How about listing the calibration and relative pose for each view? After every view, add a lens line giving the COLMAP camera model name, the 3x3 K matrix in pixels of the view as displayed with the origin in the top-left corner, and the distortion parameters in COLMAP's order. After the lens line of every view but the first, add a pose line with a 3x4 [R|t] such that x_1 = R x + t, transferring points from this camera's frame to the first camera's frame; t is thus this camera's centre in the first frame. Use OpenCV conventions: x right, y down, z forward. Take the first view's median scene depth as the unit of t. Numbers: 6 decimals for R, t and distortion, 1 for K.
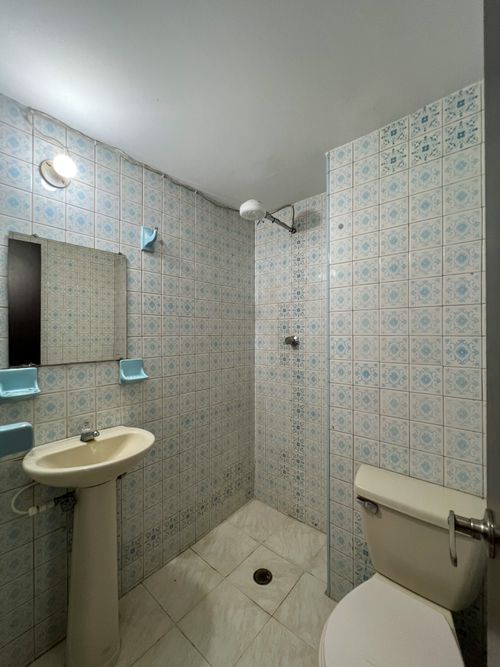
lens RADIAL K [[280.6, 0, 253.3], [0, 280.6, 331.3], [0, 0, 1]] dist [0.002181, 0.001199]
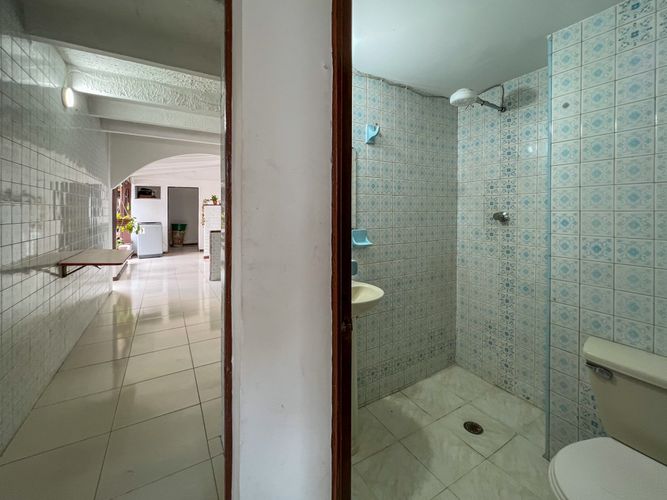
lens RADIAL K [[280.6, 0, 322.0], [0, 280.6, 211.4], [0, 0, 1]] dist [0.002181, 0.001199]
pose [[0.933322, 0.002628, -0.359032, -0.125038], [0.001184, 0.999945, 0.010396, 0.003739], [0.359040, -0.010128, 0.933267, -0.240583]]
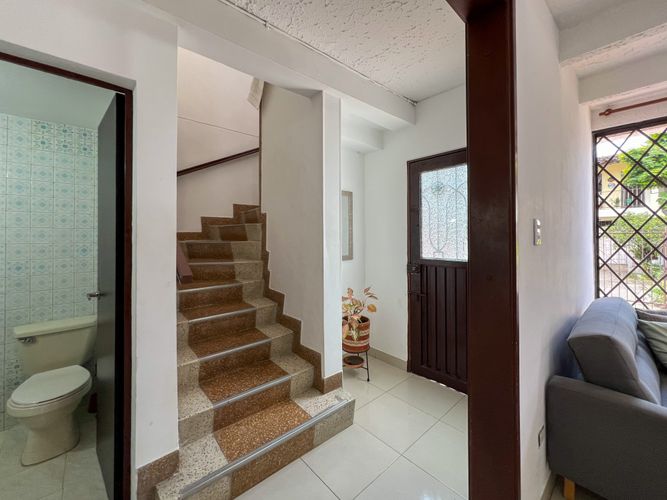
lens RADIAL K [[280.6, 0, 329.5], [0, 280.6, 236.2], [0, 0, 1]] dist [0.002181, 0.001199]
pose [[0.166571, 0.014772, 0.985919, -0.669020], [0.000076, 0.999888, -0.014994, -0.002969], [-0.986029, 0.002572, 0.166551, -0.756700]]
